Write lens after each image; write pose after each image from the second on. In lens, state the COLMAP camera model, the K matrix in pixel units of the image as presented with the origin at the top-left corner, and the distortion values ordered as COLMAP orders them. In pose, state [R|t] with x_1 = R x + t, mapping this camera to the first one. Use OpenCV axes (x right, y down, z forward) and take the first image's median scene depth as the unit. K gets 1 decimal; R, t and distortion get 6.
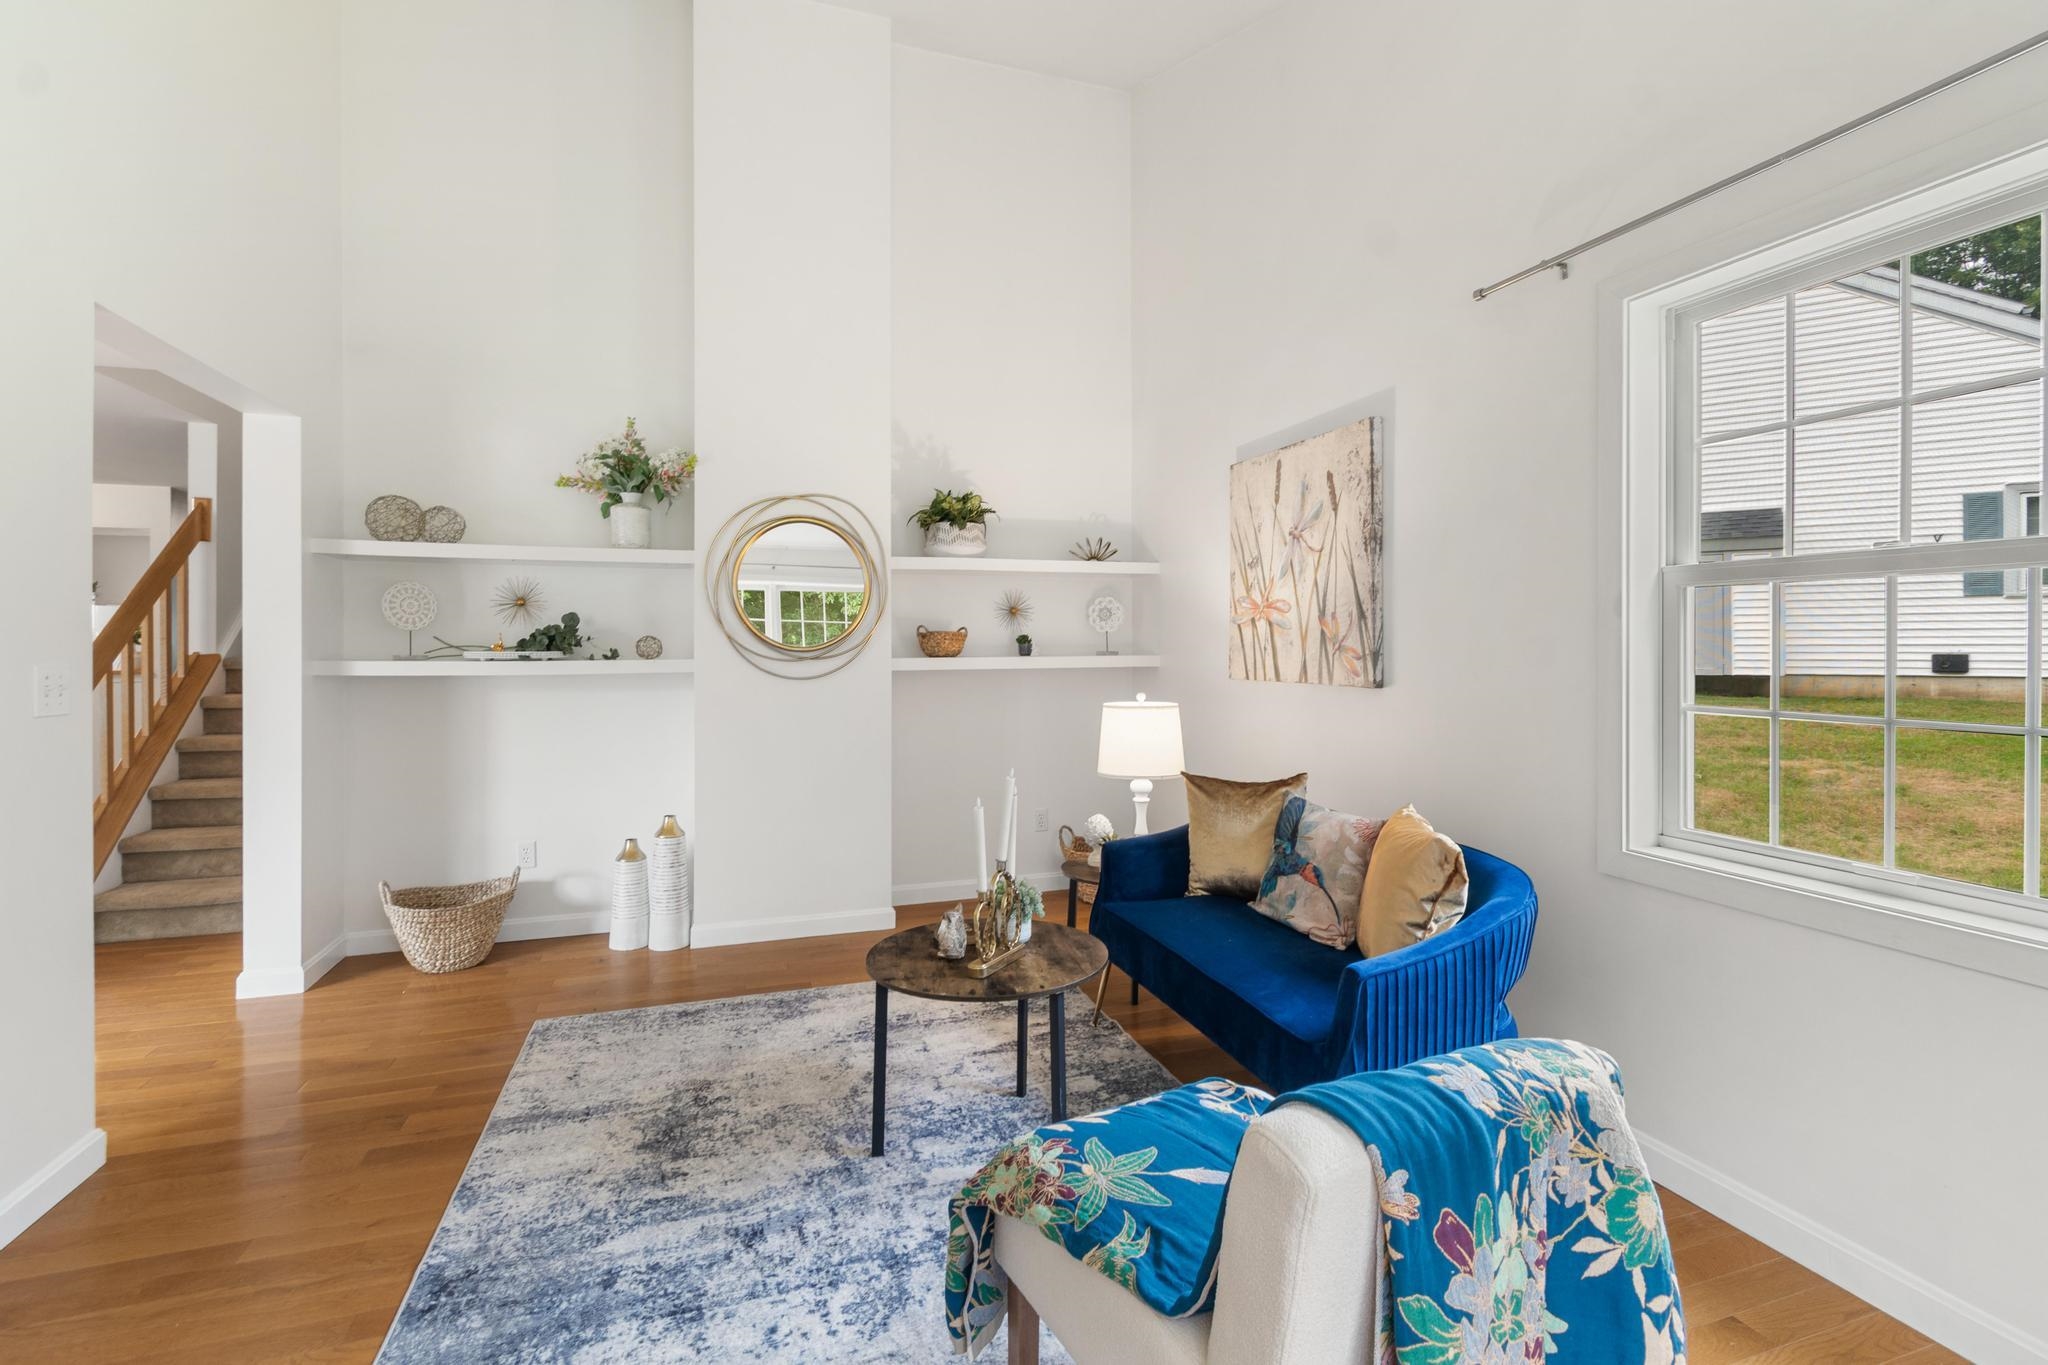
lens RADIAL K [[931.8, 0, 1018.4], [0, 931.8, 645.4], [0, 0, 1]] dist [-0.000340, -0.000637]
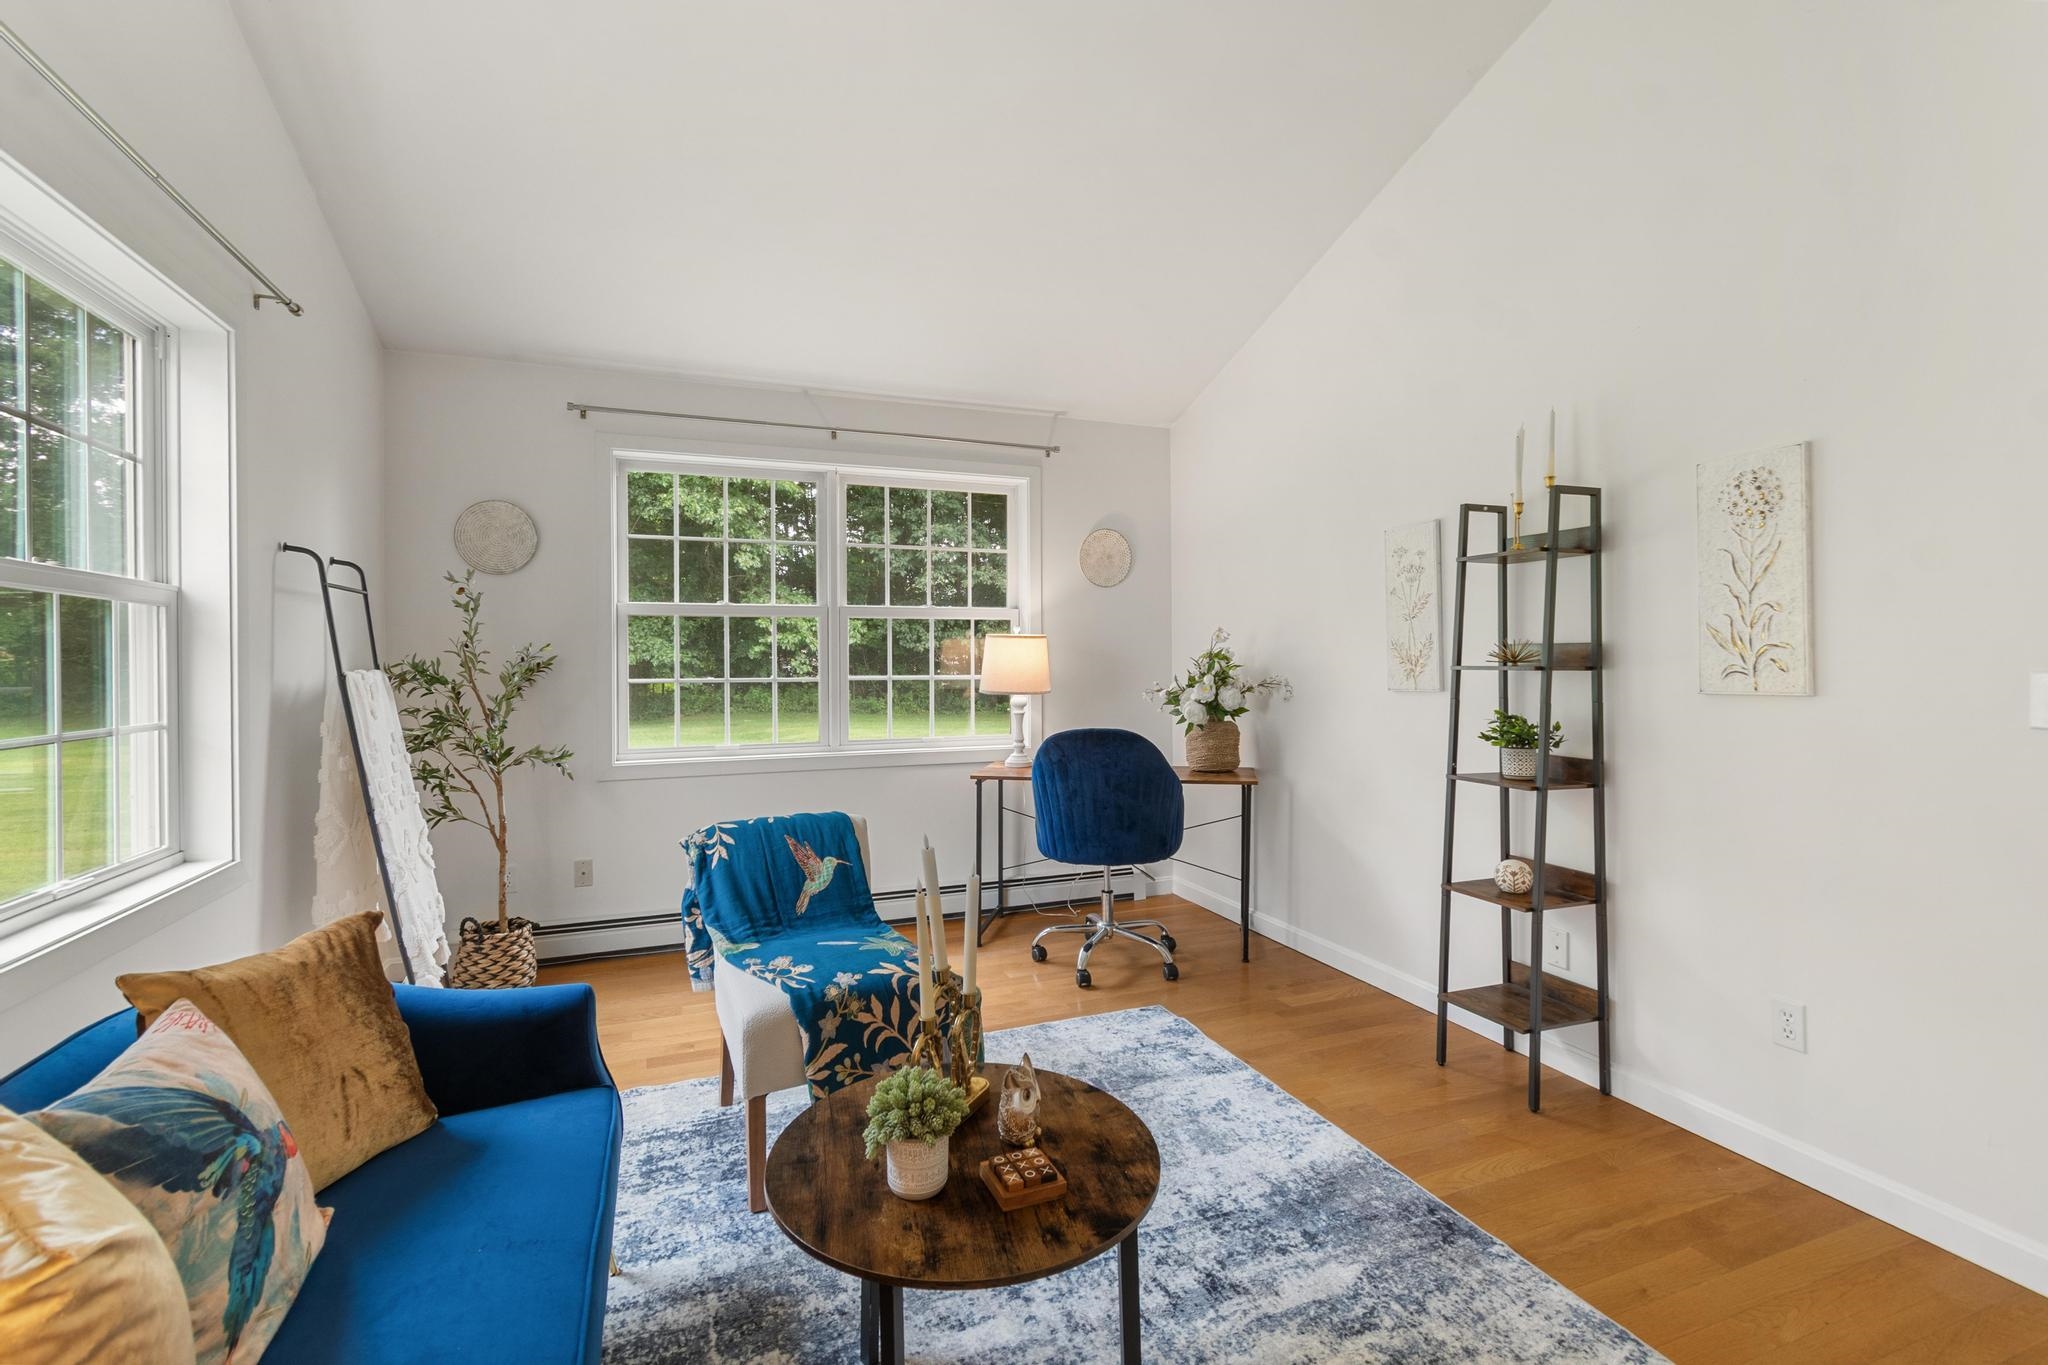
lens RADIAL K [[905.7, 0, 1022.1], [0, 905.7, 657.9], [0, 0, 1]] dist [0.002408, -0.000544]
pose [[-0.998697, 0.007294, -0.050517, -0.050059], [0.007273, 0.999973, 0.000603, 0.001399], [0.050520, 0.000234, -0.998723, 1.870782]]
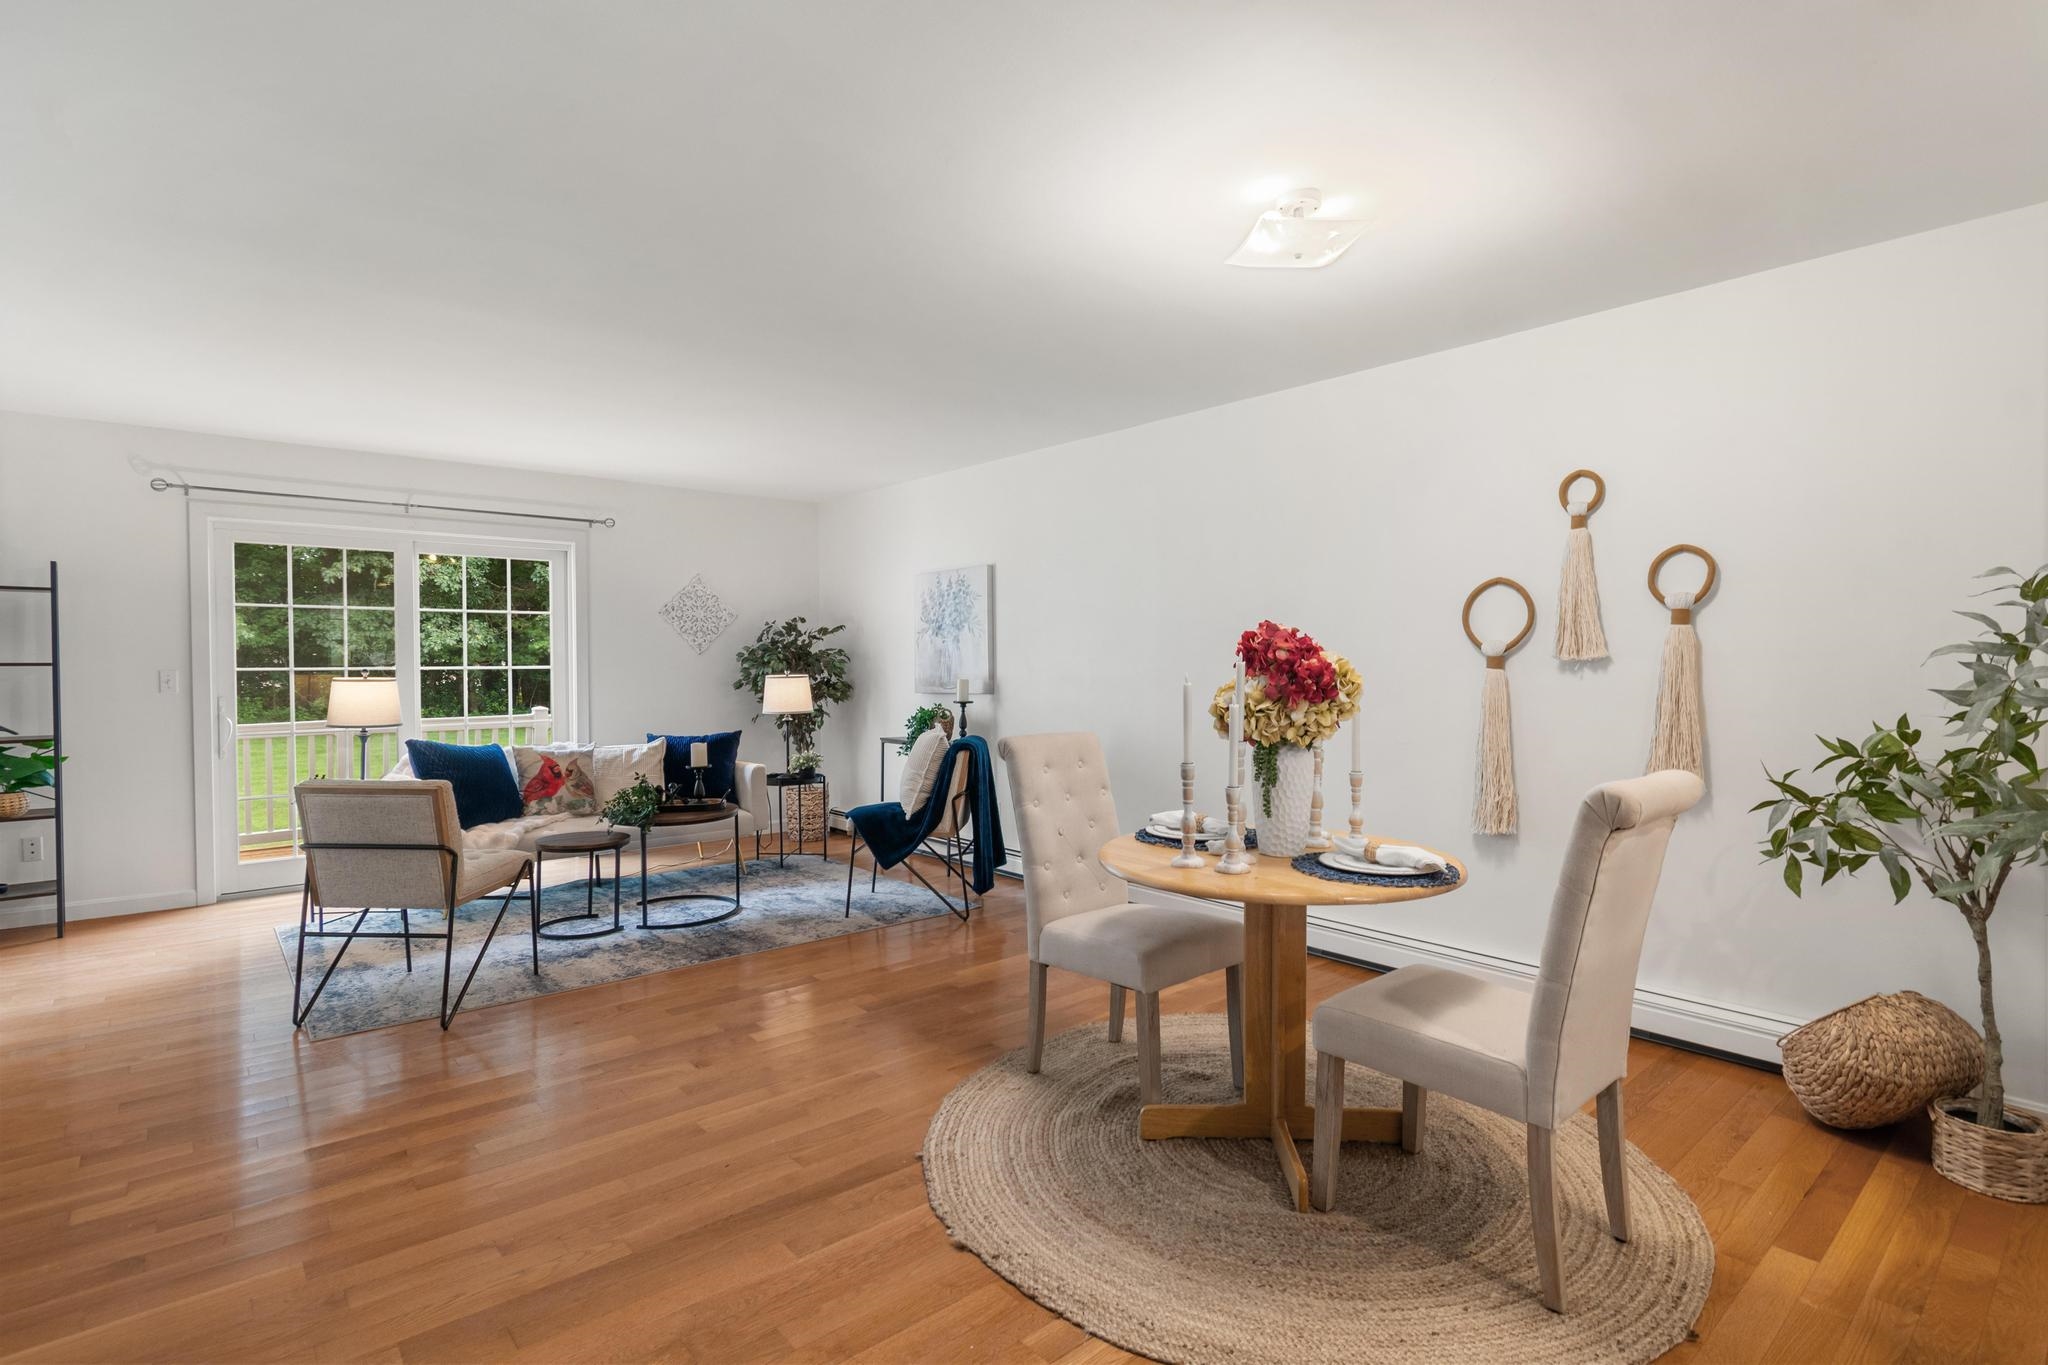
lens RADIAL K [[986.5, 0, 1030.7], [0, 986.5, 679.5], [0, 0, 1]] dist [0.013369, -0.012370]
pose [[-0.377699, -0.013674, 0.925827, -2.721010], [0.006203, 0.999831, 0.017298, 0.016023], [-0.925907, 0.012276, -0.377551, 1.070686]]
